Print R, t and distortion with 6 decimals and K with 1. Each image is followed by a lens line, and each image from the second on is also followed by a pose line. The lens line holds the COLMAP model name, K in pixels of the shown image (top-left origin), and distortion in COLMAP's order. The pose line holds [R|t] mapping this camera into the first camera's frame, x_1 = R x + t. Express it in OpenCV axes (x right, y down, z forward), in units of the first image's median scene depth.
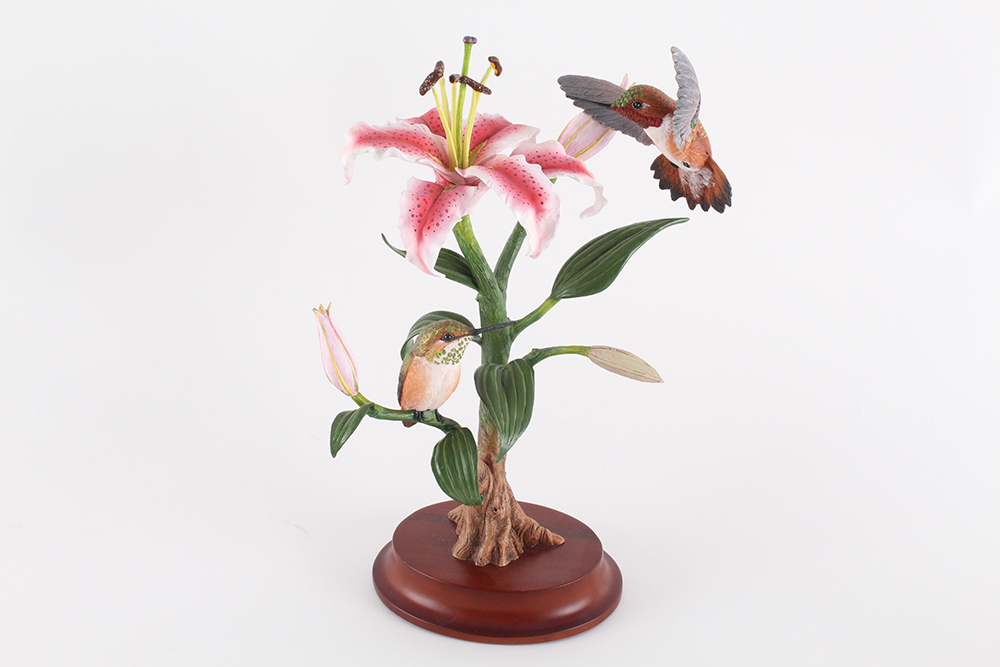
lens RADIAL K [[1590.1, 0, 497.2], [0, 1590.1, 329.8], [0, 0, 1]] dist [-0.016068, 0.000000]
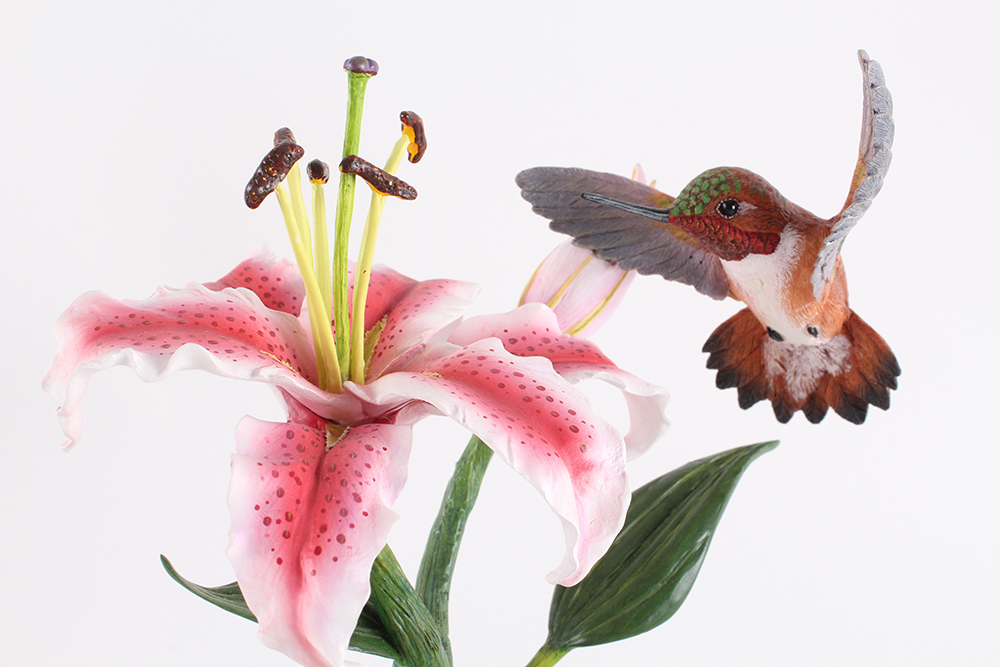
lens RADIAL K [[1278.0, 0, 503.7], [0, 1278.0, 339.1], [0, 0, 1]] dist [-0.070152, 0.000000]
pose [[0.959821, -0.084924, 0.267453, -0.072998], [0.118711, 0.986503, -0.112781, -0.070872], [-0.254266, 0.140000, 0.956948, 0.671465]]
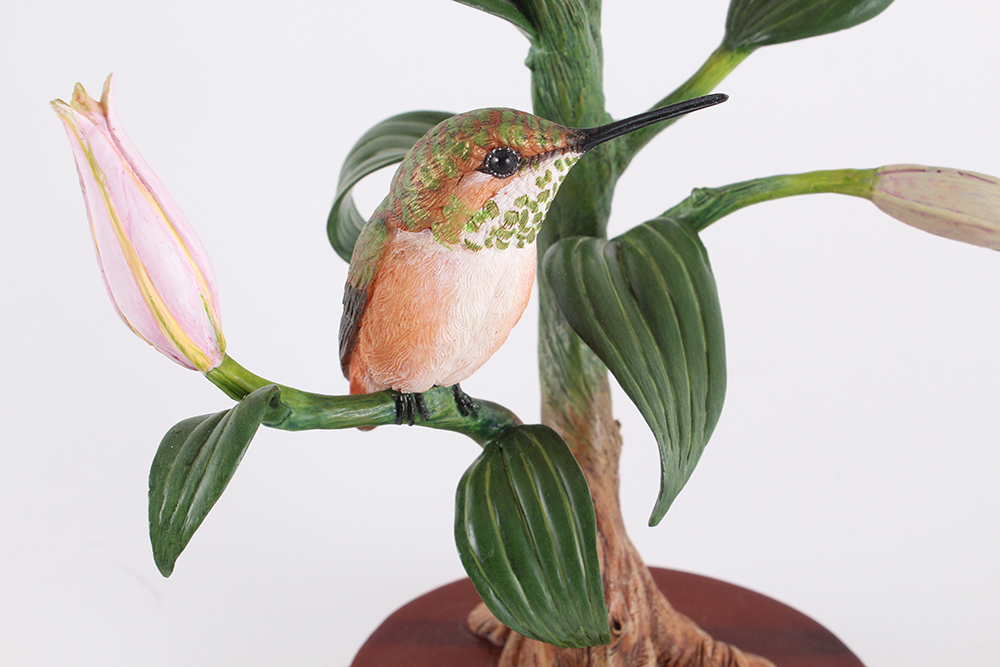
lens RADIAL K [[1590.1, 0, 507.8], [0, 1590.1, 334.6], [0, 0, 1]] dist [-0.016068, 0.000000]
pose [[0.991080, -0.081253, 0.105629, -0.063511], [0.072388, 0.993730, 0.085210, 0.011535], [-0.111890, -0.076804, 0.990748, 0.666606]]
